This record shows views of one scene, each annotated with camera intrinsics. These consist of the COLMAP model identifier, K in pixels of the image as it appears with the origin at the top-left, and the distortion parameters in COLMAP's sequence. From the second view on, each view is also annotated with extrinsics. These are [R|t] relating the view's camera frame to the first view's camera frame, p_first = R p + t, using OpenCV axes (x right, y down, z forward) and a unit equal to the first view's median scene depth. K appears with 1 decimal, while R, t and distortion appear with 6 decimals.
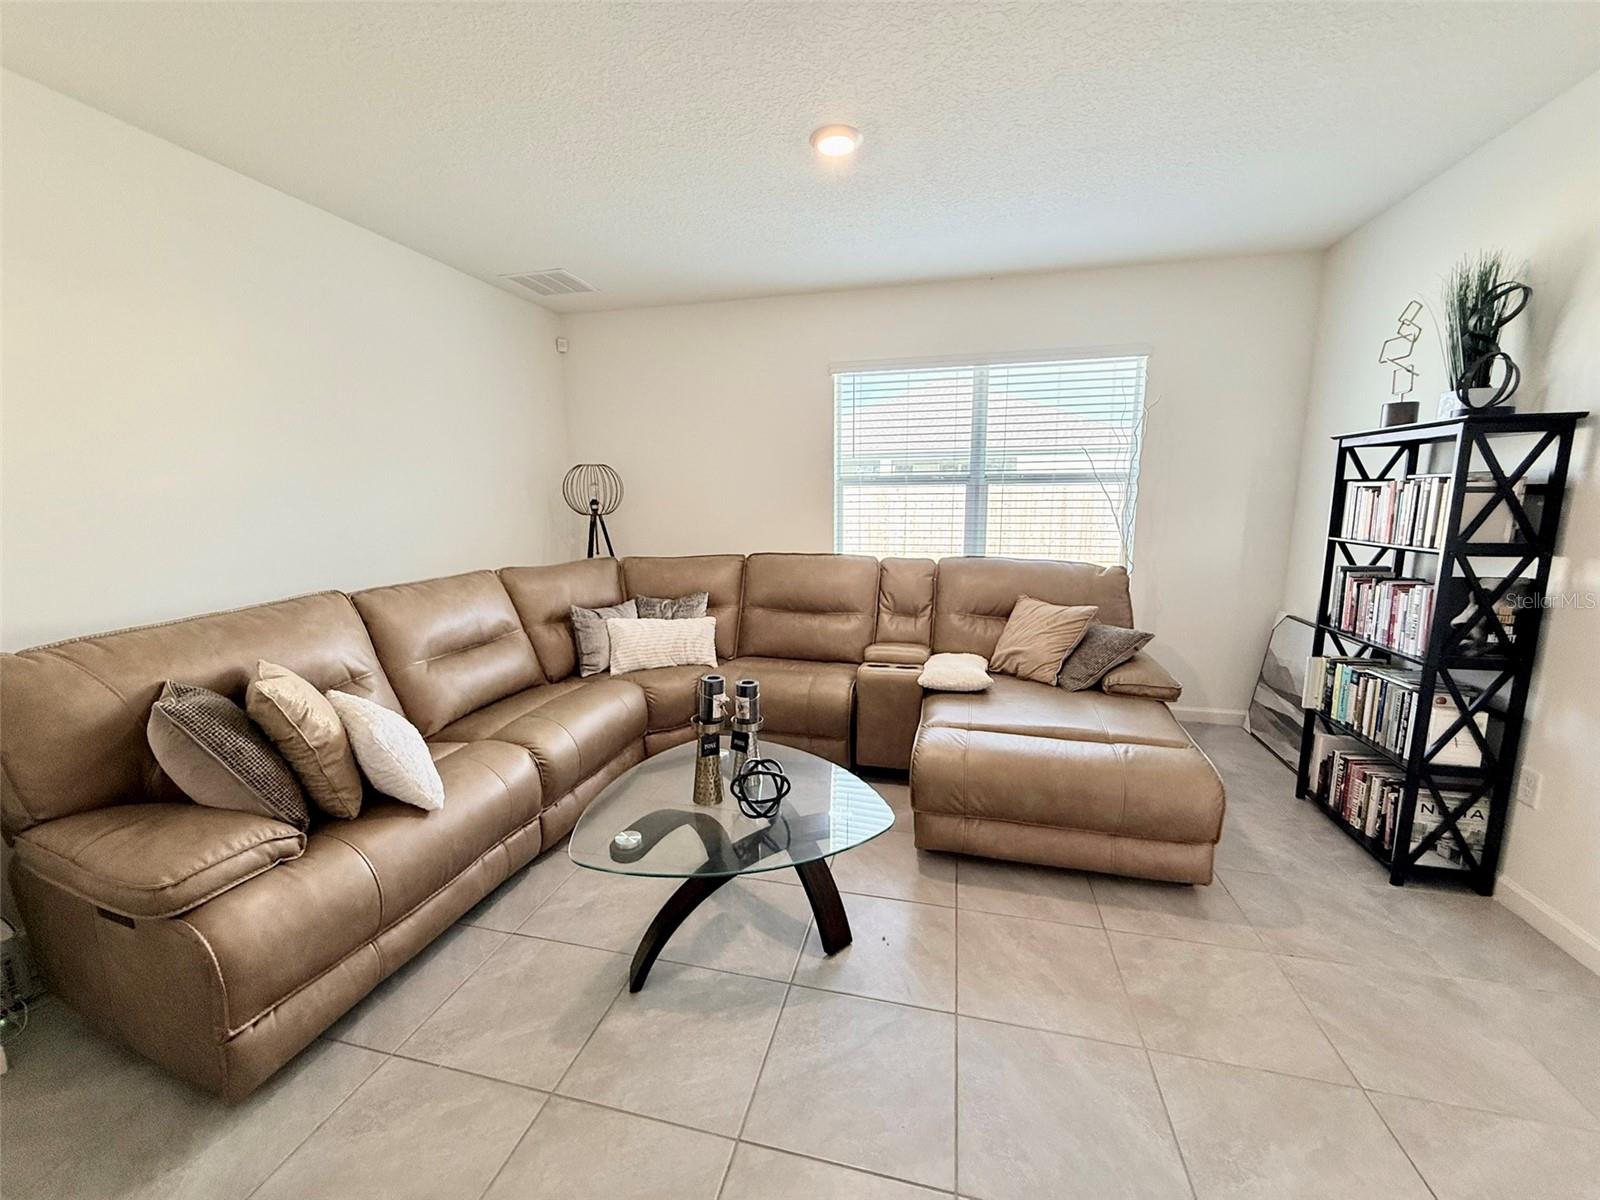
lens RADIAL K [[639.6, 0, 794.2], [0, 639.6, 596.7], [0, 0, 1]] dist [0.000145, 0.000439]
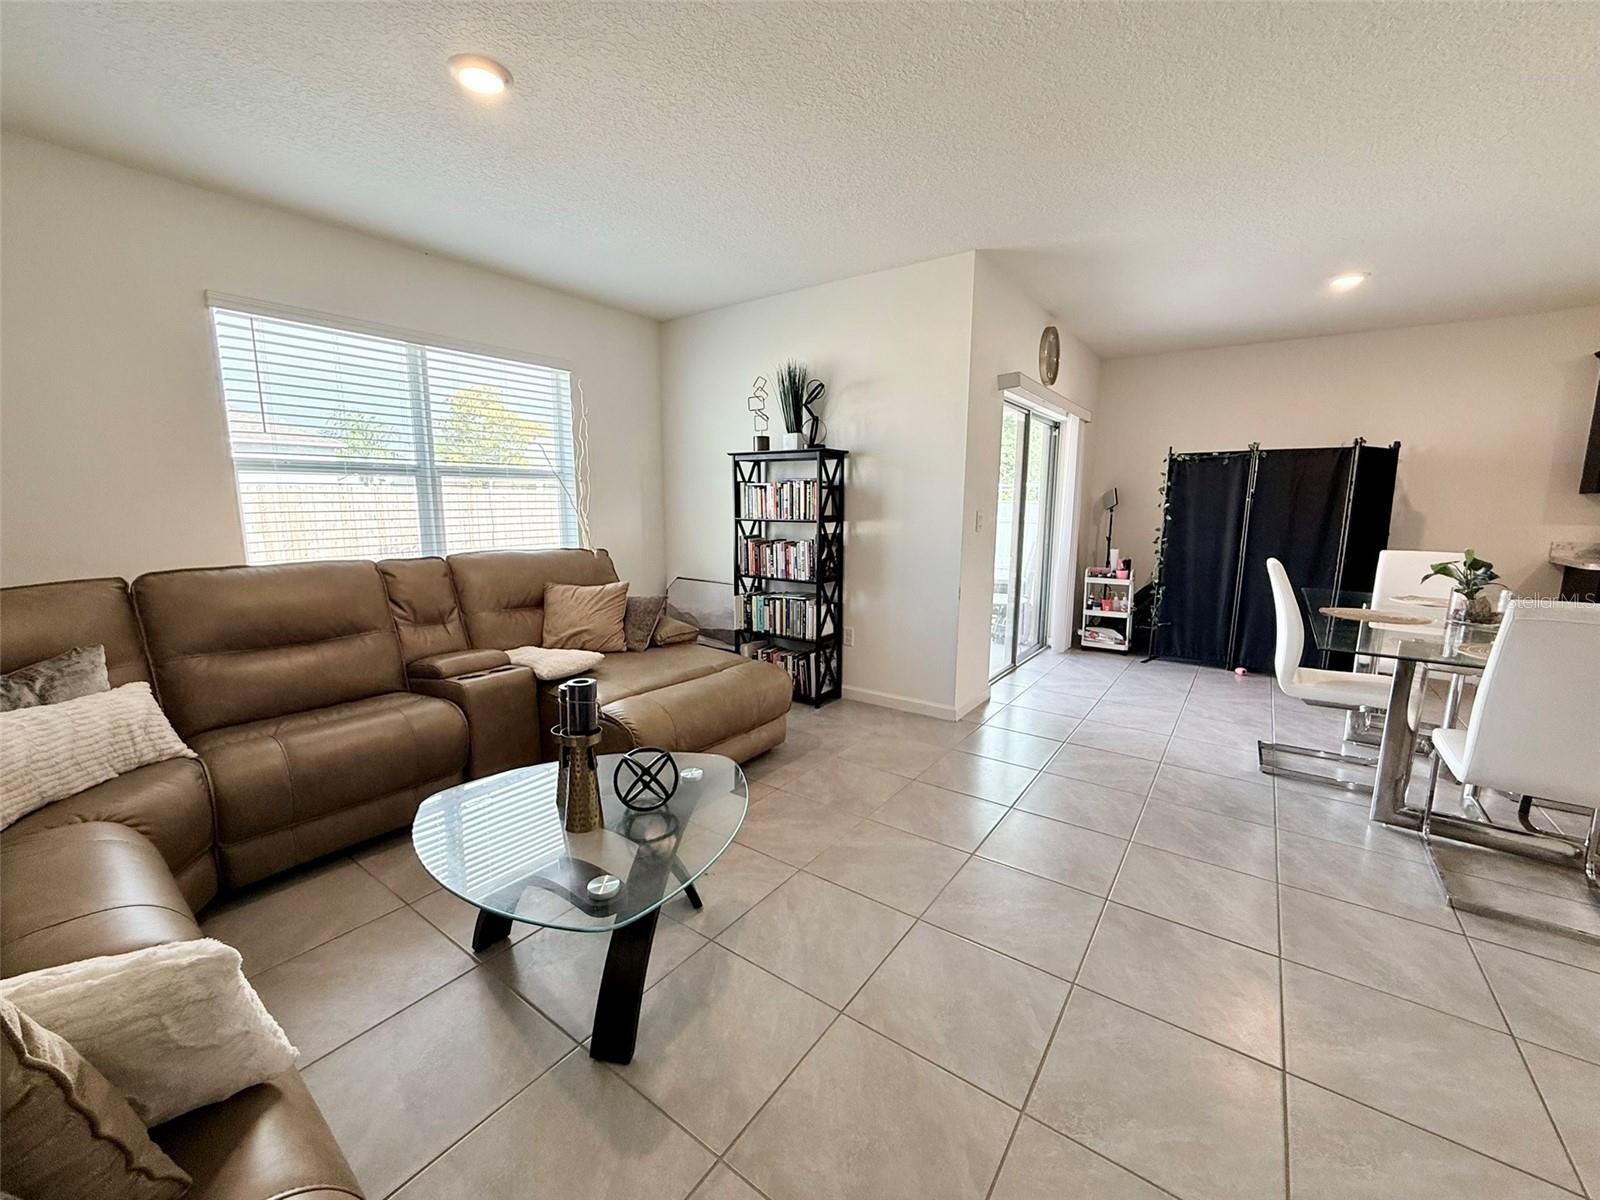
lens RADIAL K [[639.6, 0, 793.5], [0, 639.6, 599.3], [0, 0, 1]] dist [0.000145, 0.000439]
pose [[0.373782, -0.133764, 0.917820, -0.622520], [0.141190, 0.986220, 0.086234, -0.012802], [-0.916708, 0.097354, 0.387517, 0.305898]]
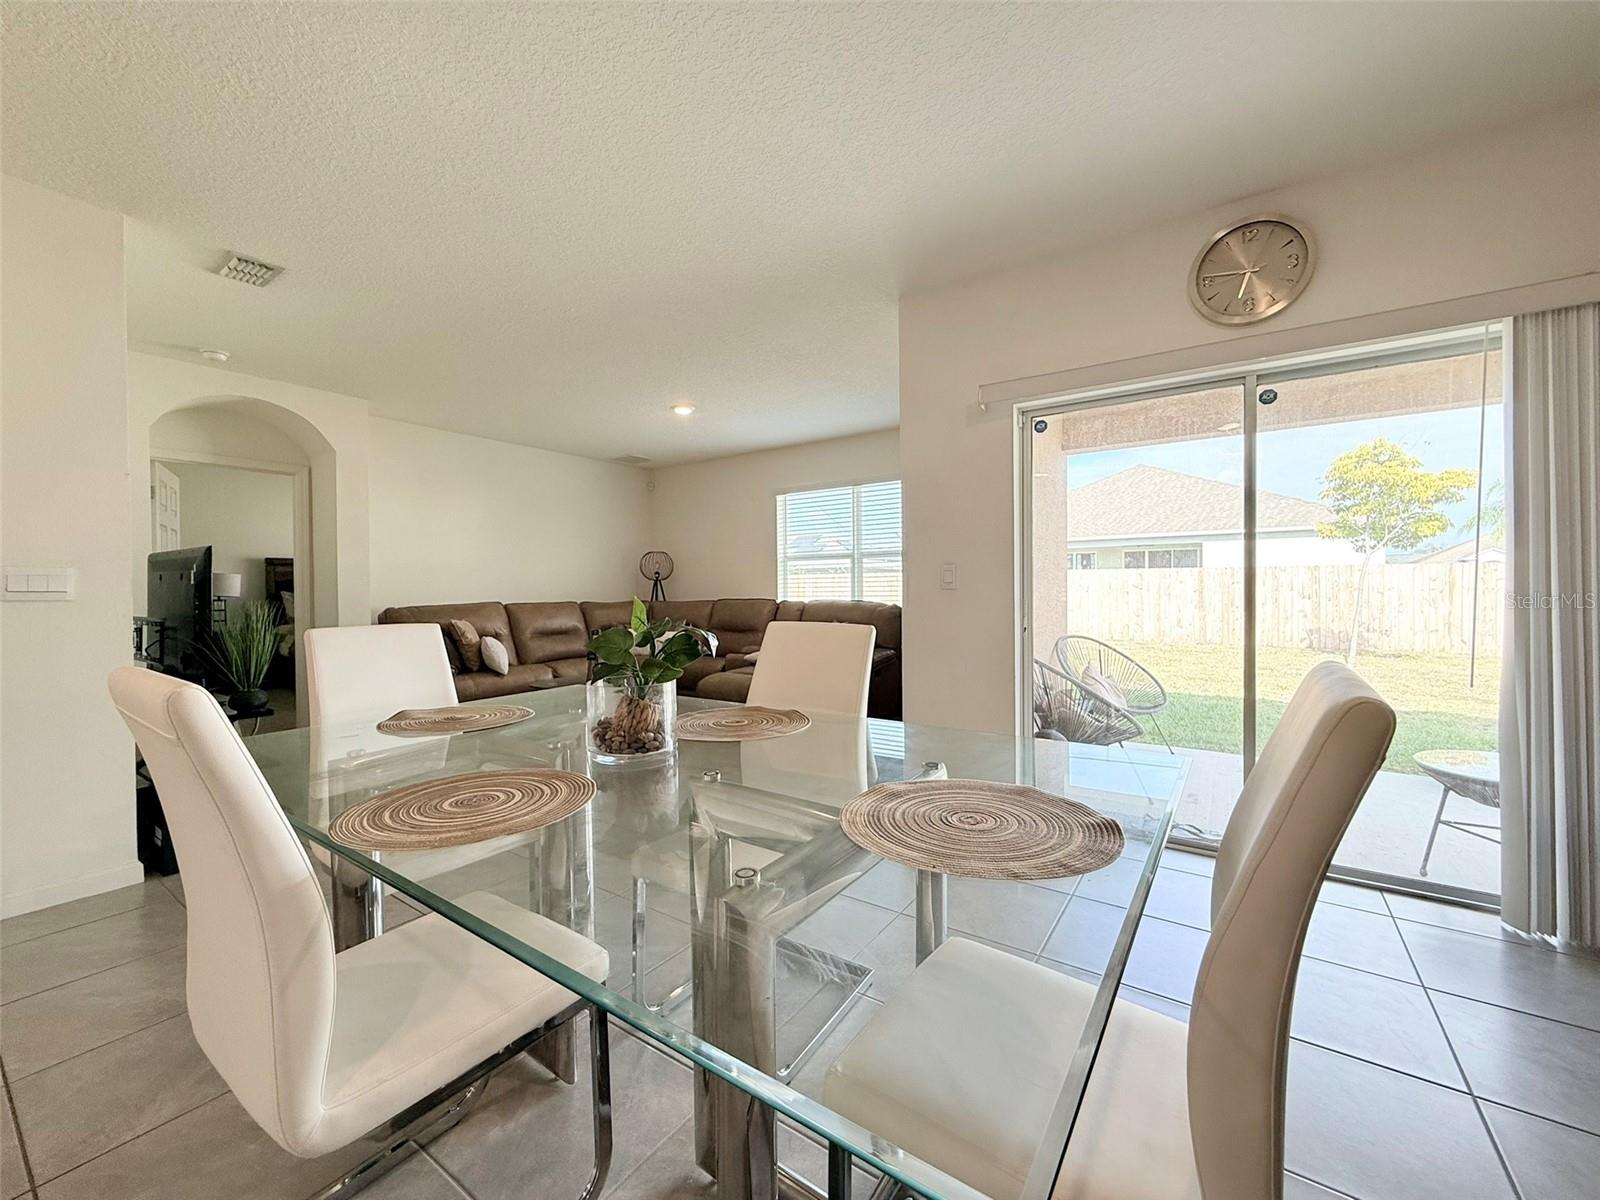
lens RADIAL K [[639.6, 0, 791.7], [0, 639.6, 601.5], [0, 0, 1]] dist [0.000145, 0.000439]
pose [[0.936659, 0.005924, -0.350193, 1.101580], [-0.054105, 0.990302, -0.127960, 0.224451], [0.346039, 0.138802, 0.927896, -0.807430]]
